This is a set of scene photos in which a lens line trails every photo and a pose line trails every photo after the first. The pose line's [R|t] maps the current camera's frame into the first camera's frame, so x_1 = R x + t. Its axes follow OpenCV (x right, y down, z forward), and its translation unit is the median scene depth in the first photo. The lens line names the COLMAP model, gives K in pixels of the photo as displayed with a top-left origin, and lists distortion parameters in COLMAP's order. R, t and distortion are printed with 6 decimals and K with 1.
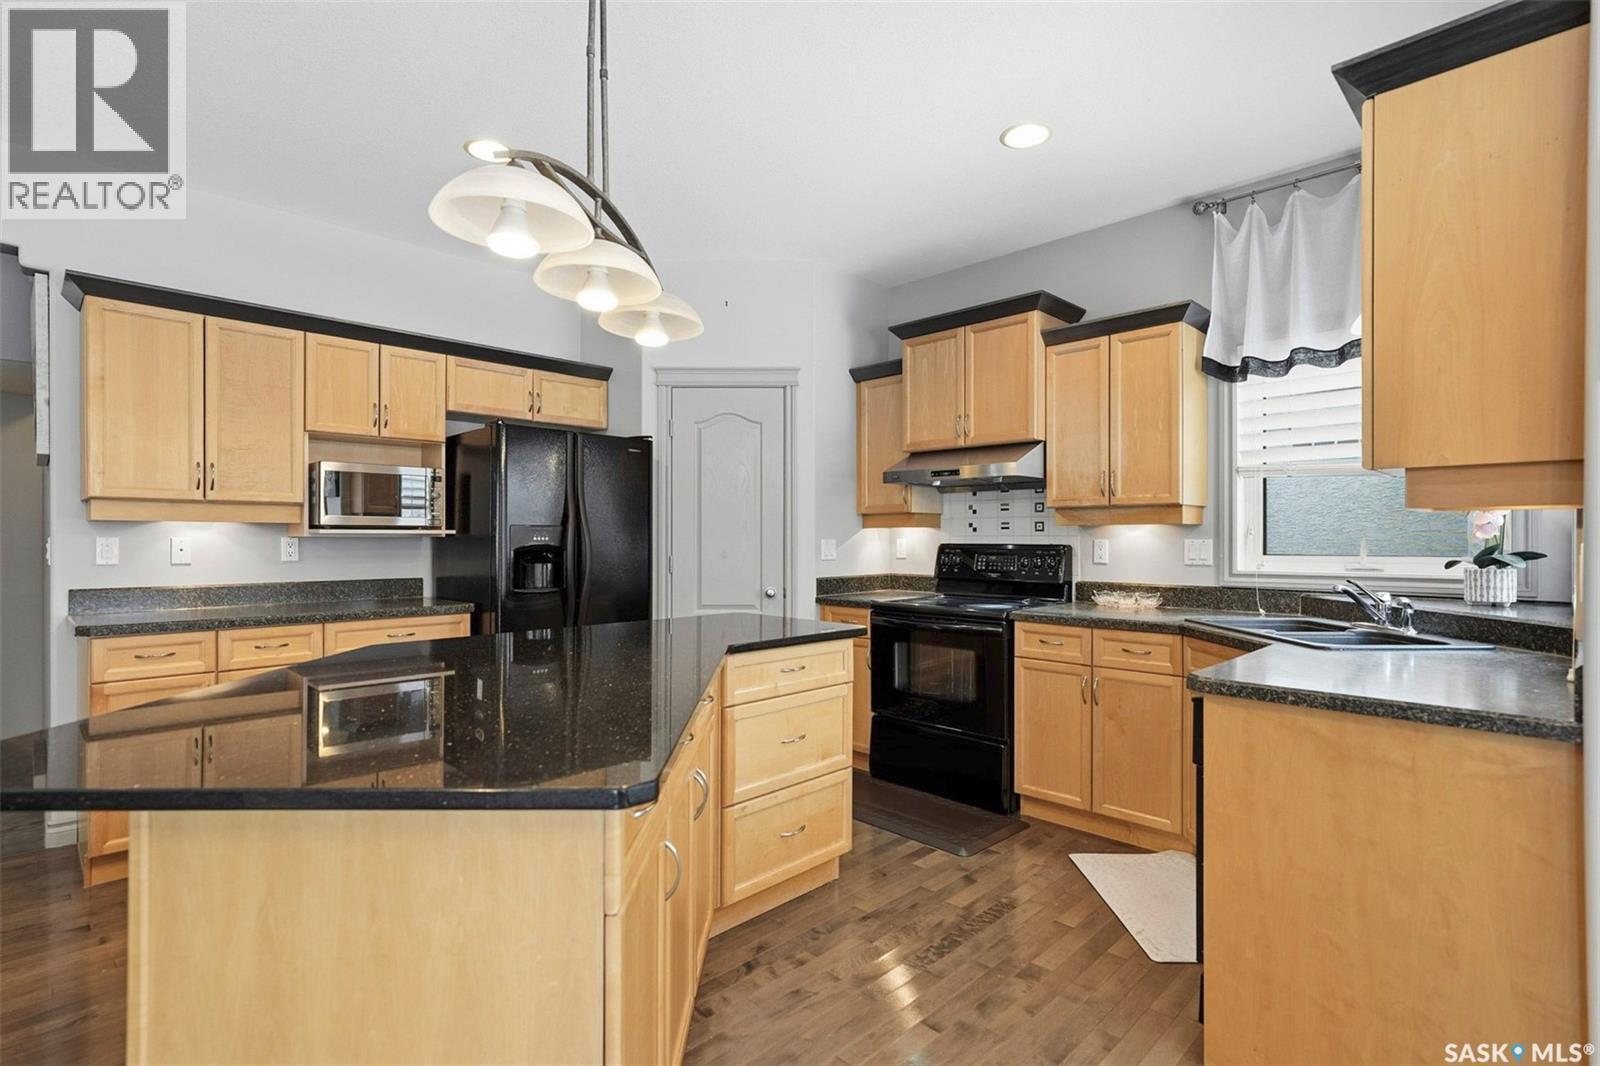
lens RADIAL K [[773.0, 0, 801.3], [0, 773.0, 536.0], [0, 0, 1]] dist [0.006644, 0.000259]
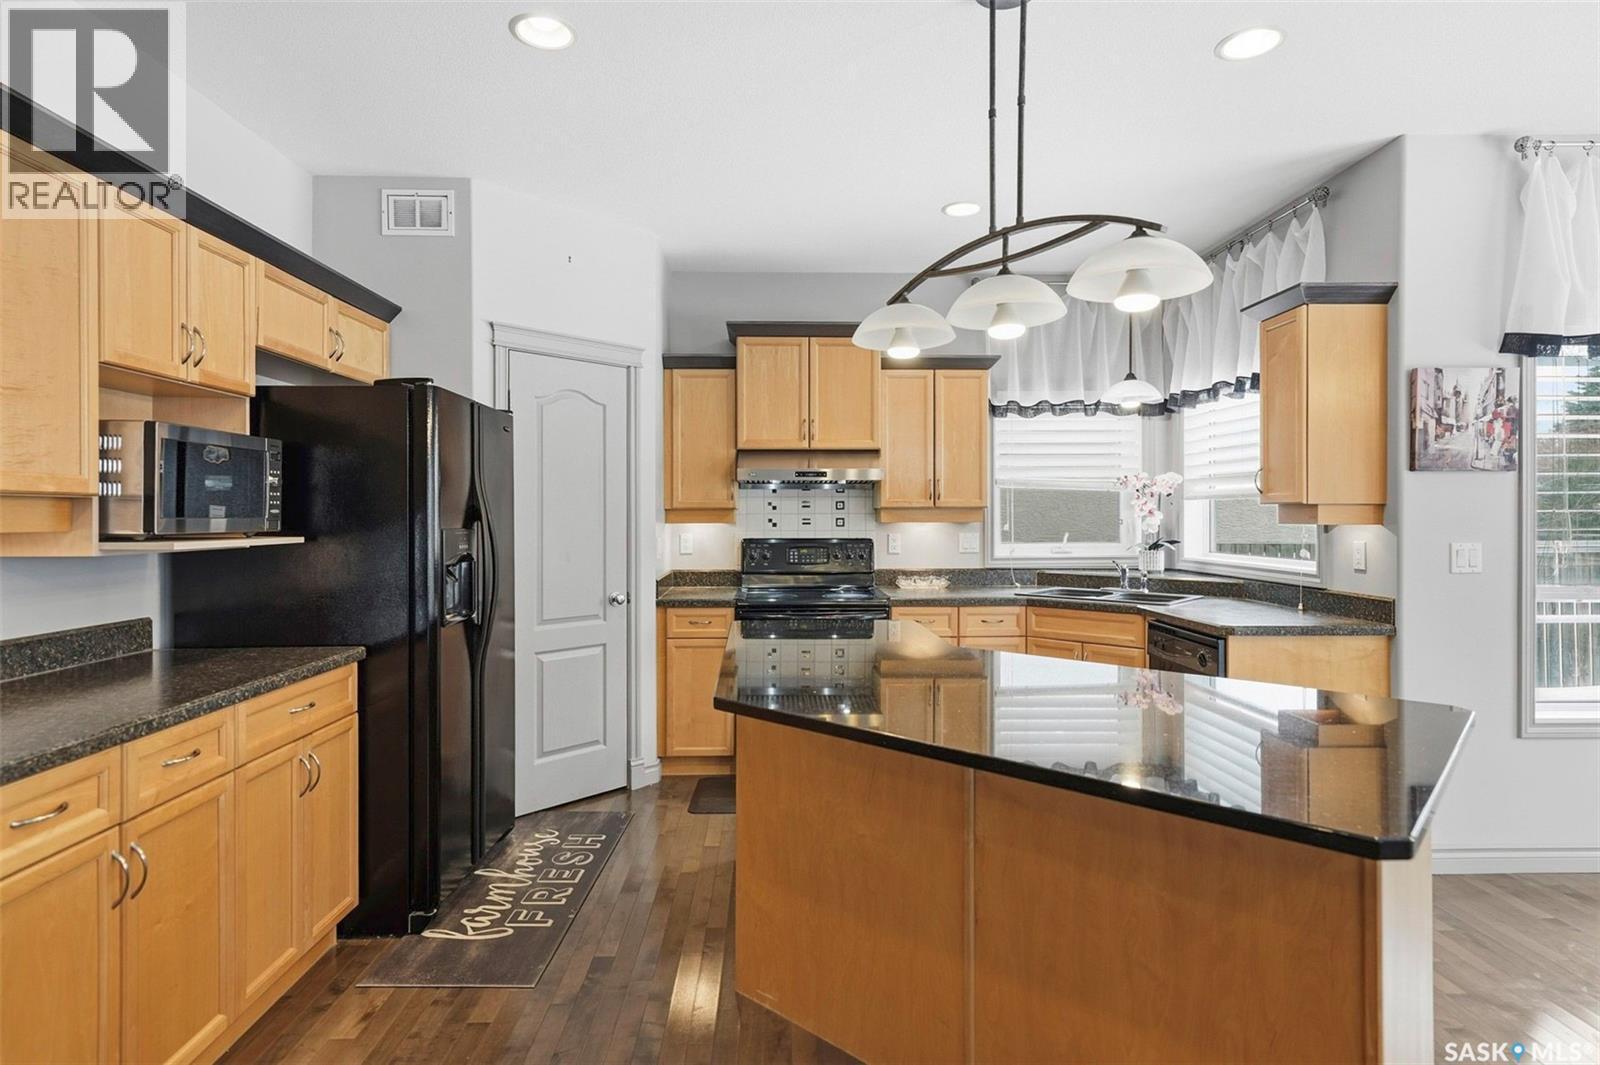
lens RADIAL K [[838.0, 0, 796.2], [0, 838.0, 517.0], [0, 0, 1]] dist [0.000619, 0.000784]
pose [[0.686697, -0.003389, 0.726936, -0.699555], [0.000539, 0.999991, 0.004152, -0.028162], [-0.726943, -0.002459, 0.686693, 0.230116]]
